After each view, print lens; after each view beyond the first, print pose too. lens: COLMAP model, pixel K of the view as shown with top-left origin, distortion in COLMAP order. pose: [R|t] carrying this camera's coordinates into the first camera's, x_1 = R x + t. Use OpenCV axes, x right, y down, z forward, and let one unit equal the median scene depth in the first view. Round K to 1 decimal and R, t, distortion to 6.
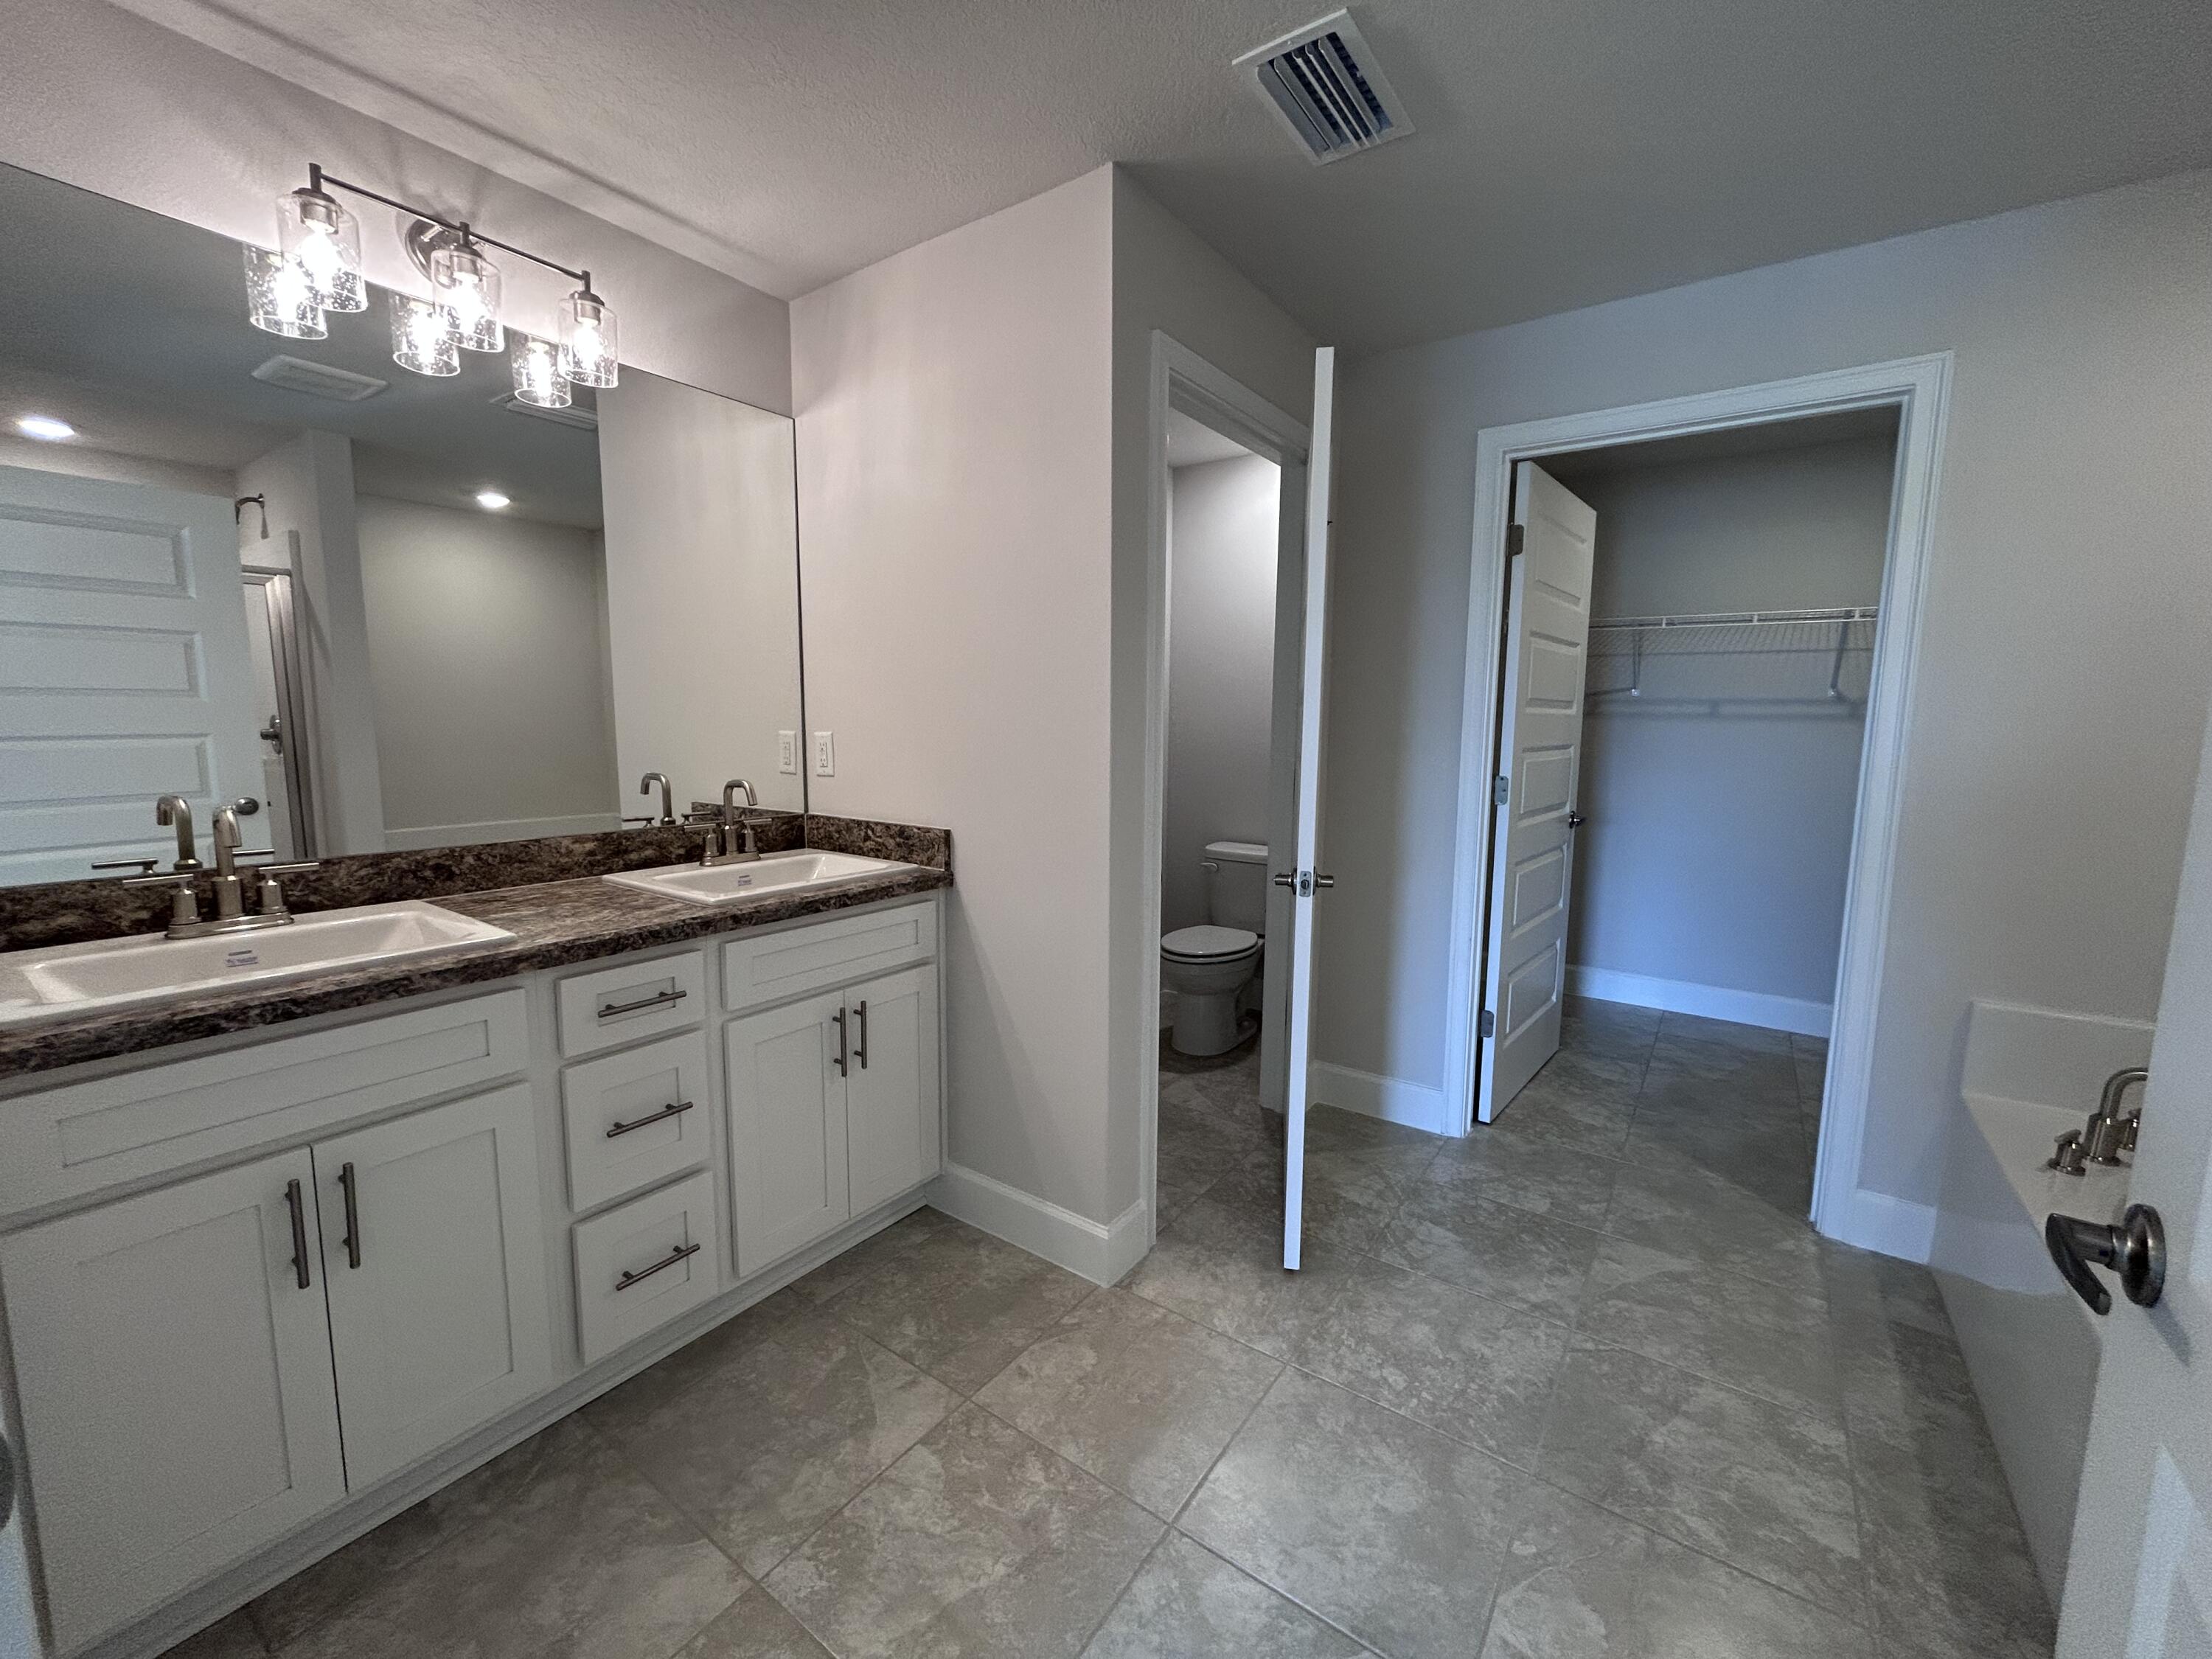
lens RADIAL K [[891.5, 0, 1096.2], [0, 891.5, 824.2], [0, 0, 1]] dist [0.001229, 0.000049]
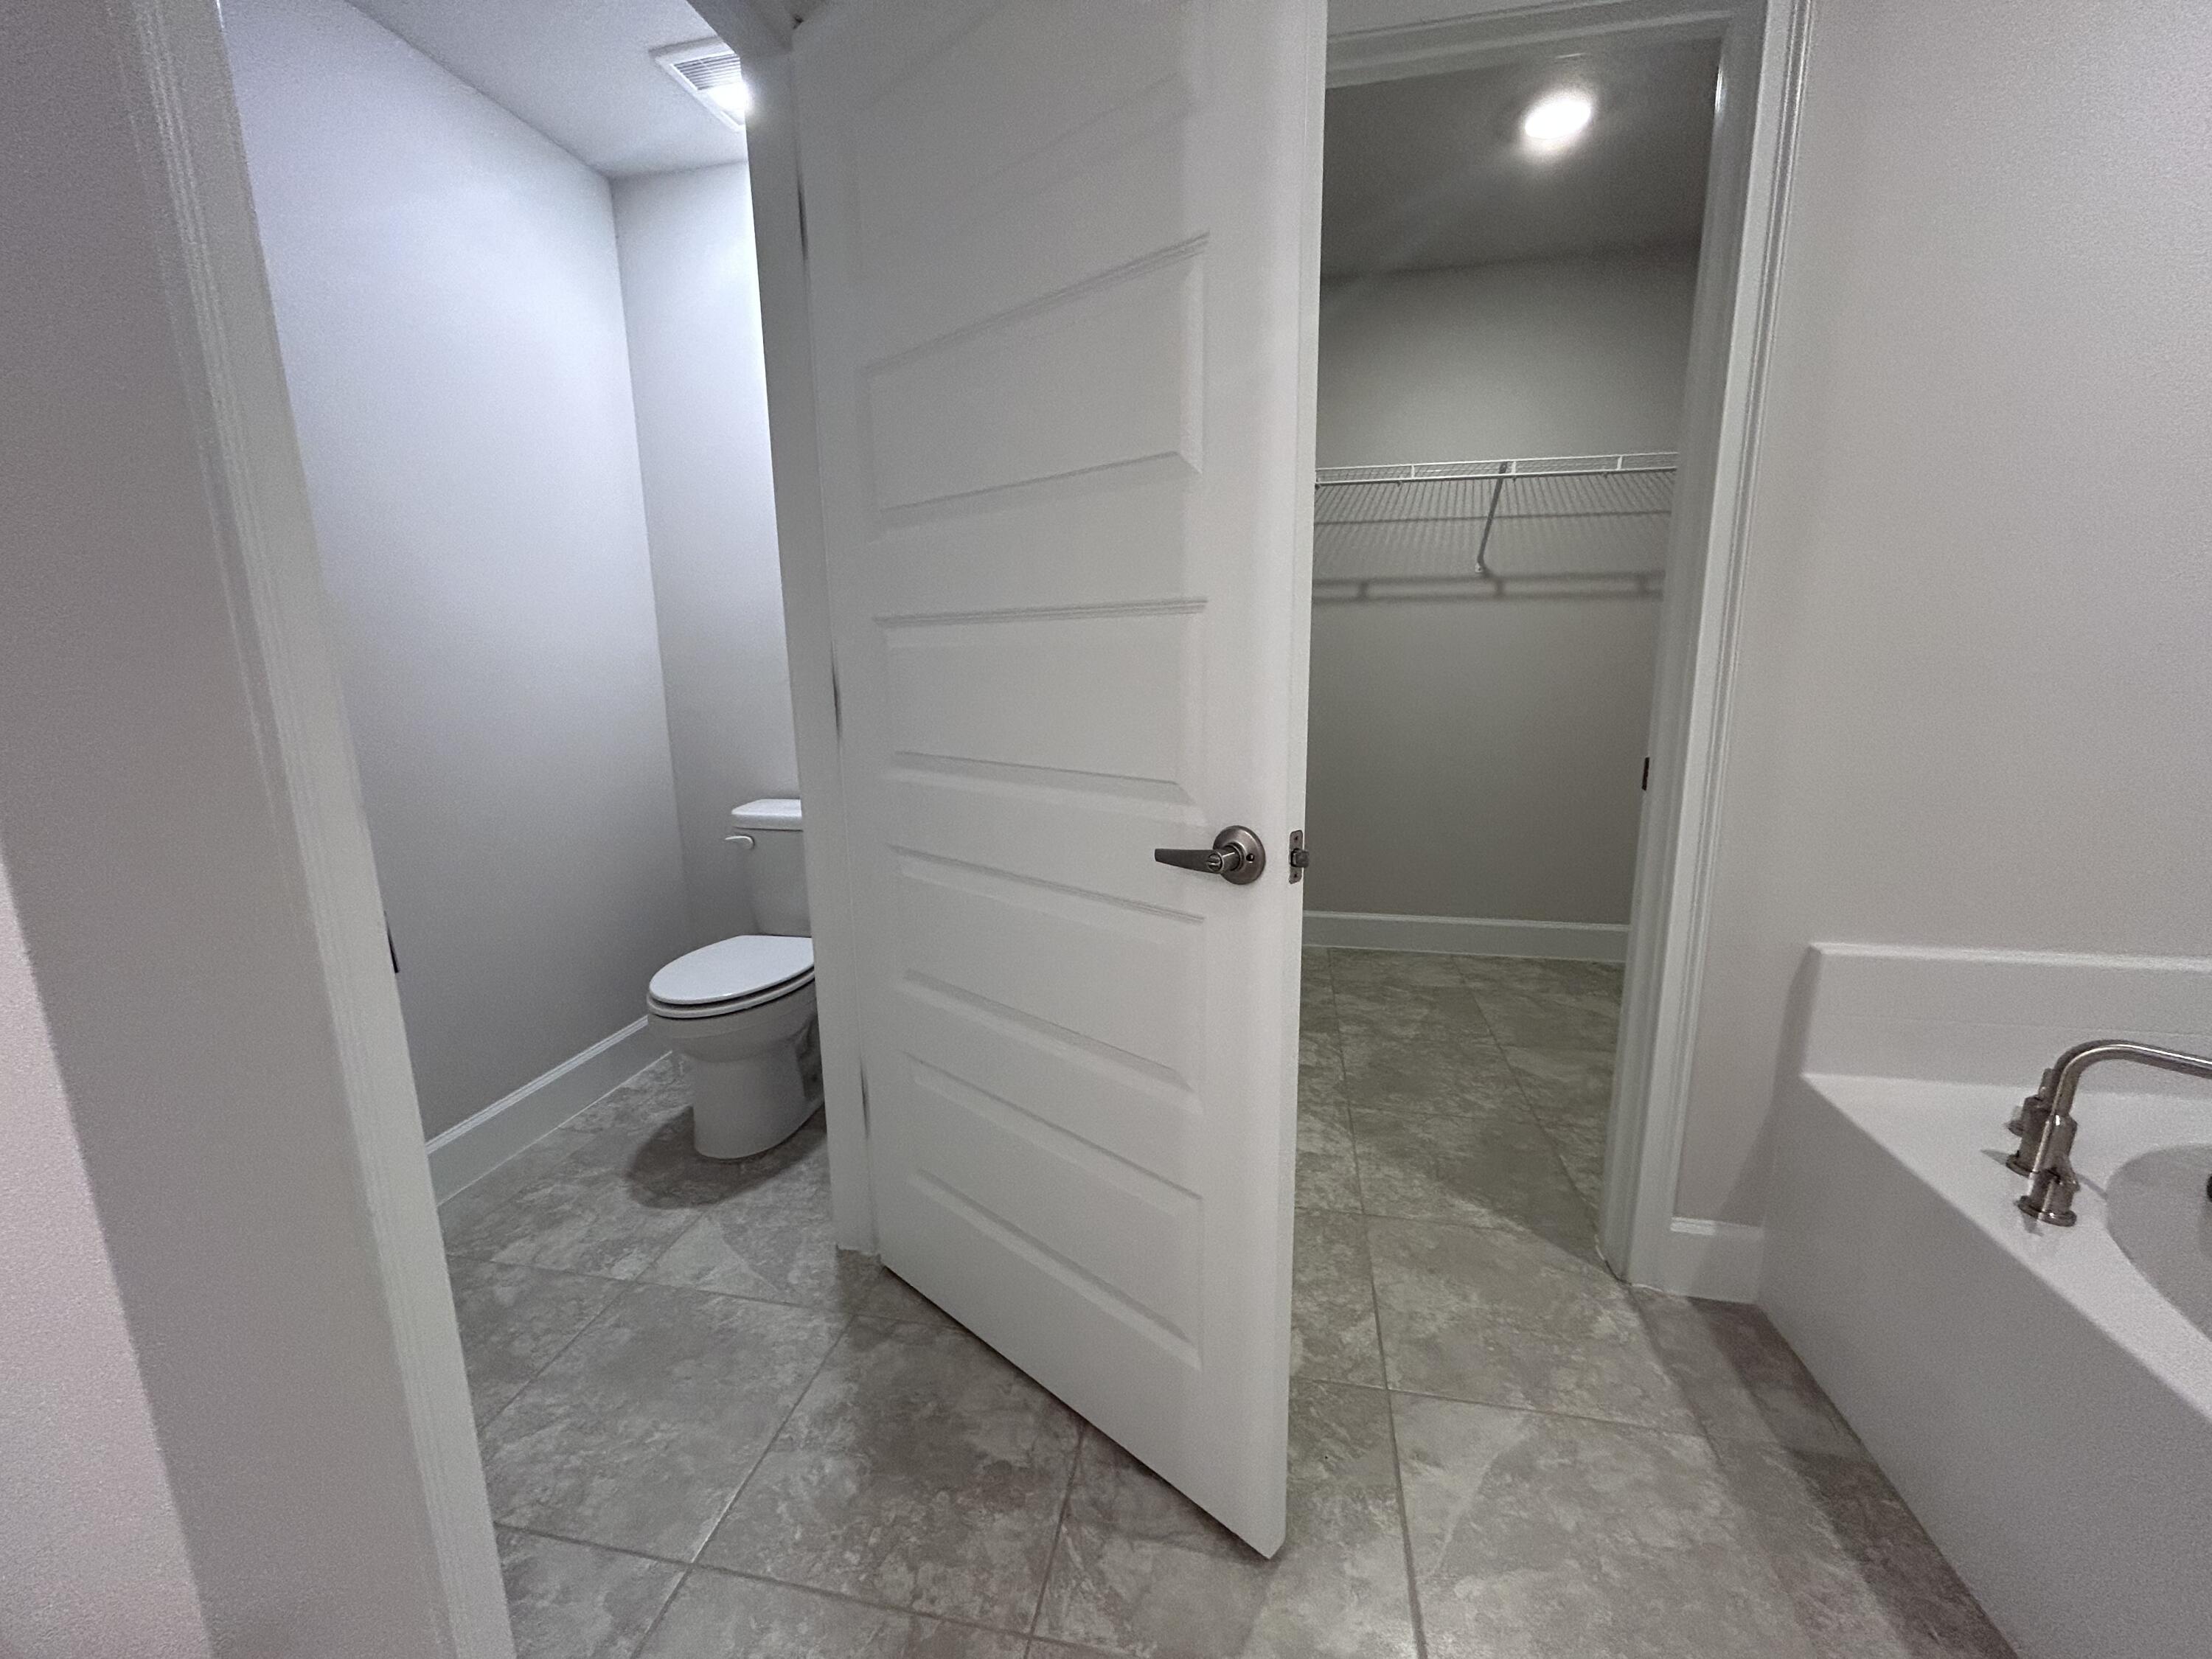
lens RADIAL K [[891.5, 0, 1096.2], [0, 891.5, 824.2], [0, 0, 1]] dist [0.001229, 0.000049]
pose [[0.912257, -0.099209, 0.397423, 0.142560], [0.070875, 0.993823, 0.085401, 0.000839], [-0.403440, -0.049740, 0.913653, 0.437311]]
